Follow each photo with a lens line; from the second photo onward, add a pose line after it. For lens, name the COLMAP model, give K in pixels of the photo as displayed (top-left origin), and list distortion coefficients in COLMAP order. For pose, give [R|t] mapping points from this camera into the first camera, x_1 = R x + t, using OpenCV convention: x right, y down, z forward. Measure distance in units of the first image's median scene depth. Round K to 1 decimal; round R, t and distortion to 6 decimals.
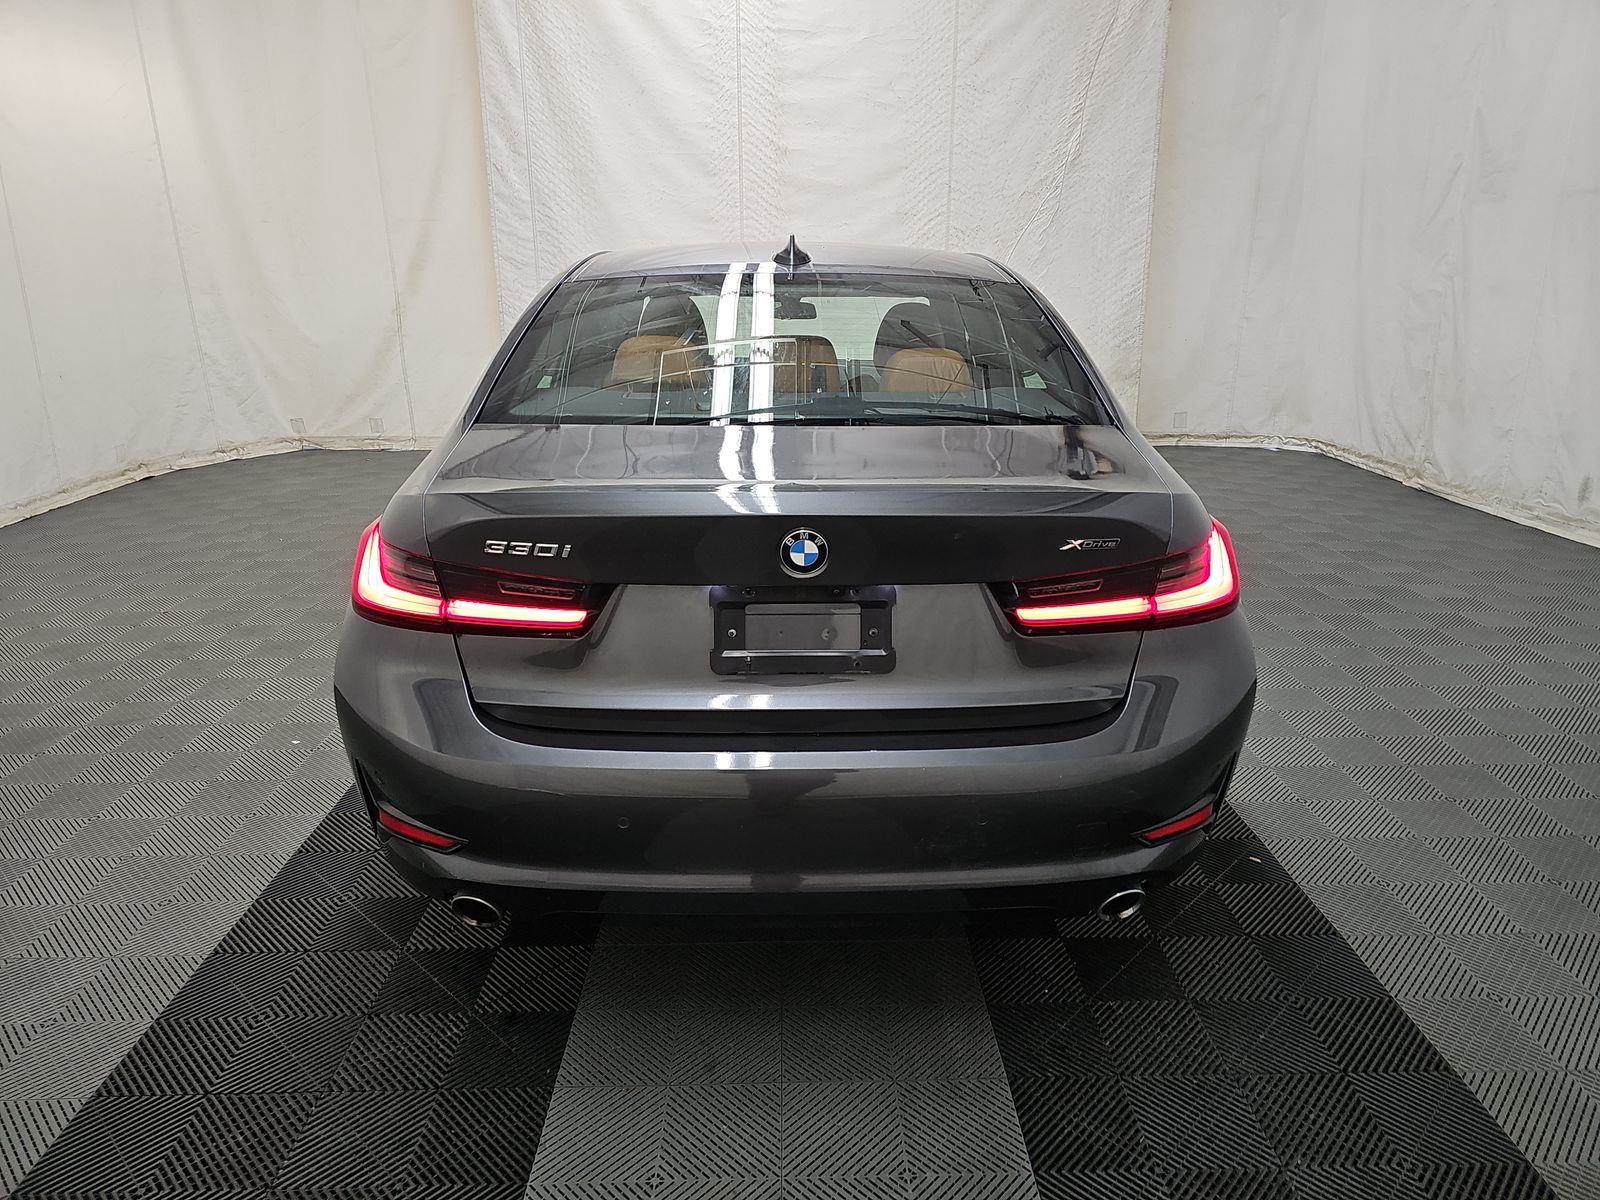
lens RADIAL K [[1049.8, 0, 811.3], [0, 1049.8, 607.6], [0, 0, 1]] dist [0.036512, -0.029536]
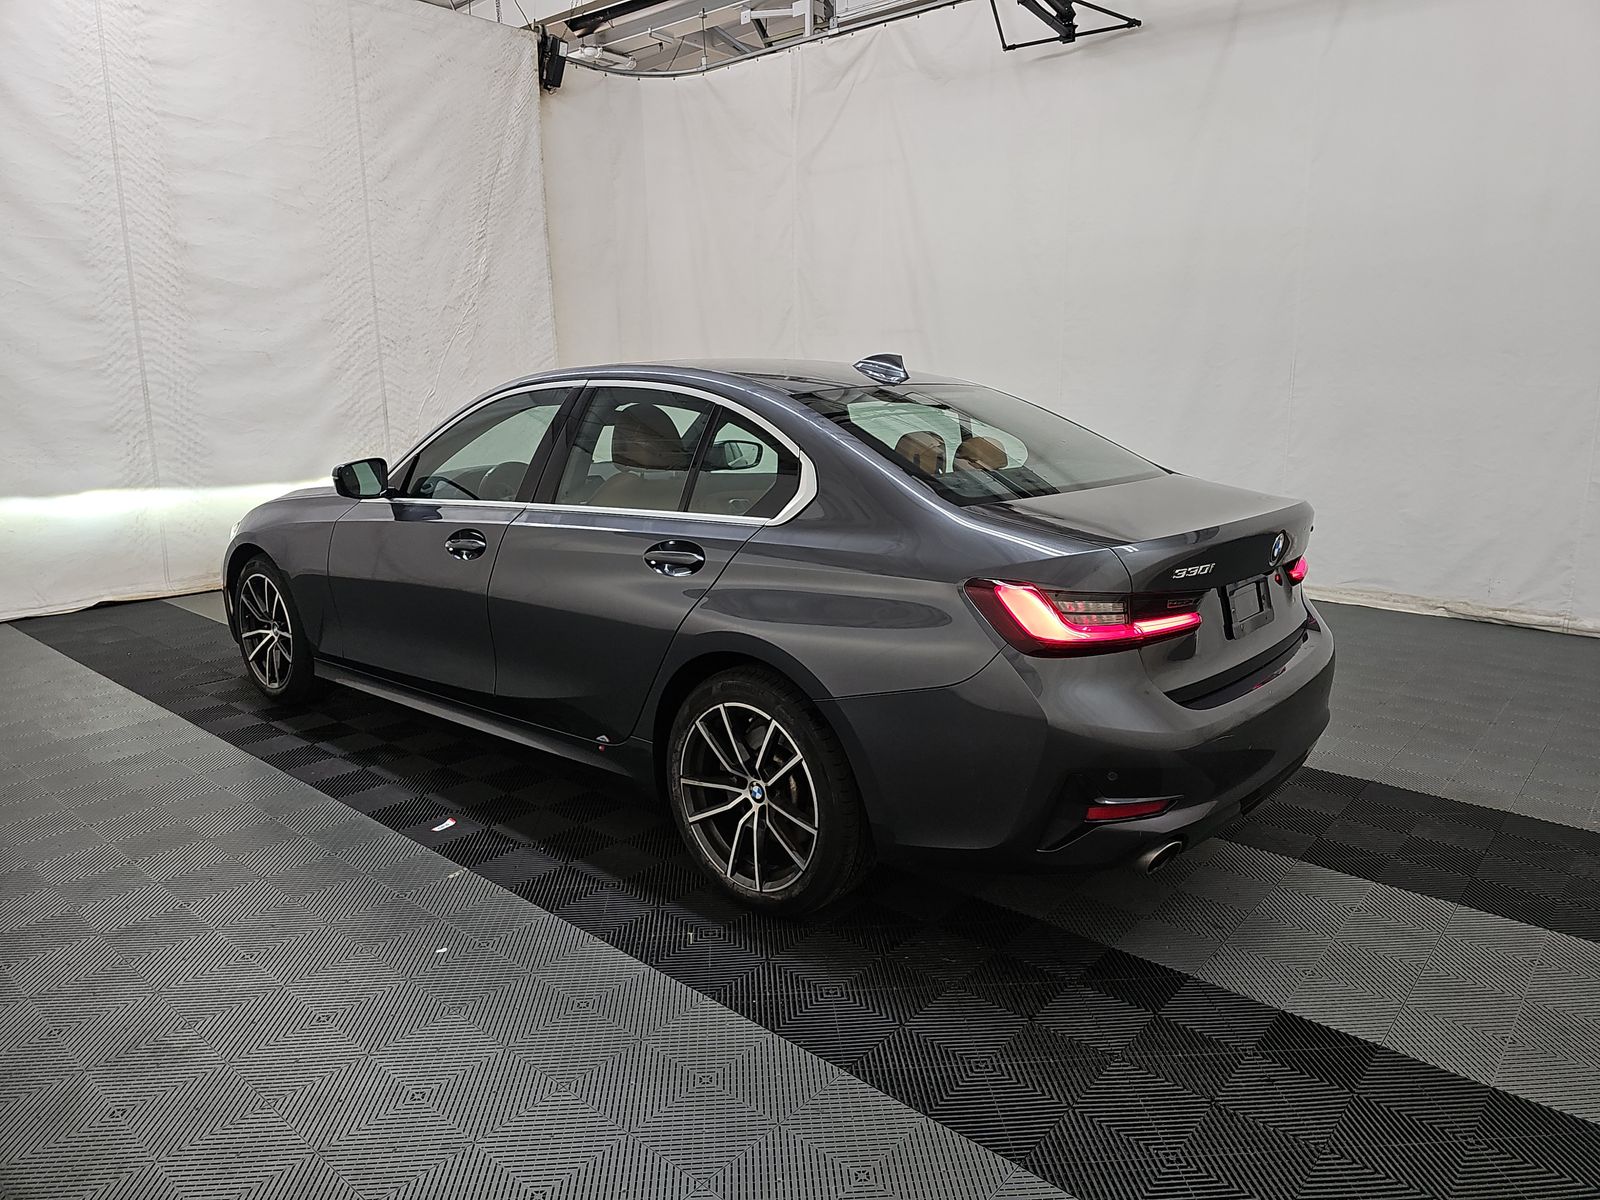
lens RADIAL K [[1049.8, 0, 810.2], [0, 1049.8, 595.1], [0, 0, 1]] dist [0.036512, -0.029536]
pose [[0.670329, -0.151674, 0.726398, -1.120681], [0.228225, 0.973581, -0.007322, -0.087879], [-0.706096, 0.170690, 0.687236, 0.261578]]
